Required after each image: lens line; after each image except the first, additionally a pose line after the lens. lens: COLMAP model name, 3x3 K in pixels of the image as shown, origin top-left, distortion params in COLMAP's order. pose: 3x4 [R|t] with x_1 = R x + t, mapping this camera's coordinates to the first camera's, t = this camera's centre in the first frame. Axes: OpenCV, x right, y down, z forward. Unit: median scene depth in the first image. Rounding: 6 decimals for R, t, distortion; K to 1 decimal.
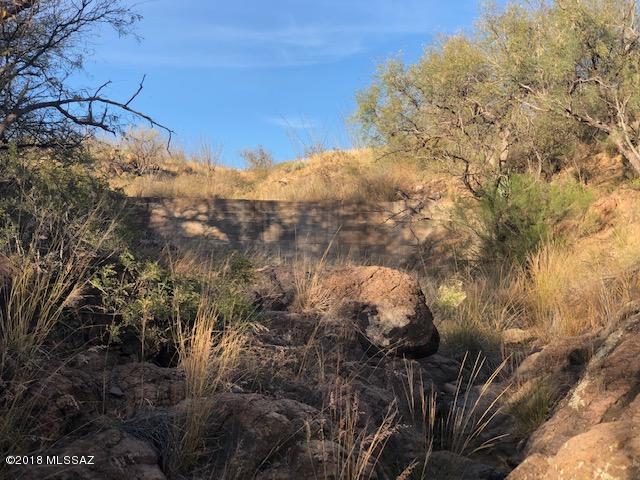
lens RADIAL K [[1006.8, 0, 320.0], [0, 1006.8, 240.0], [0, 0, 1]] dist [0.064768, 0.035631]
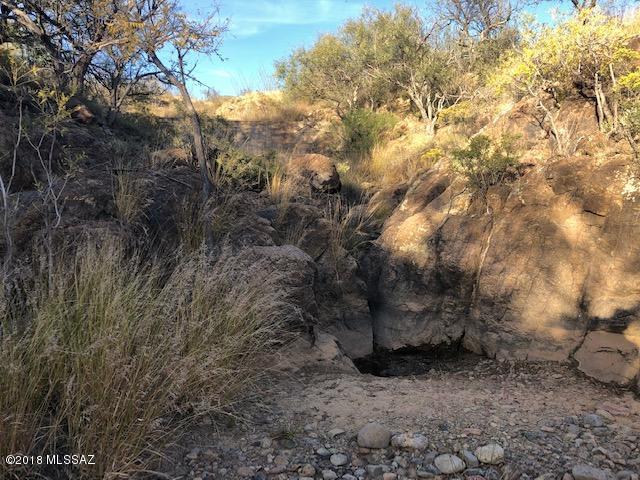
lens RADIAL K [[572.6, 0, 320.0], [0, 572.6, 240.0], [0, 0, 1]] dist [0.108013, -0.000608]
pose [[0.985740, -0.028602, 0.165826, -0.091588], [-0.000492, 0.984955, 0.172811, -0.004053], [-0.168274, -0.170428, 0.970895, -0.175779]]
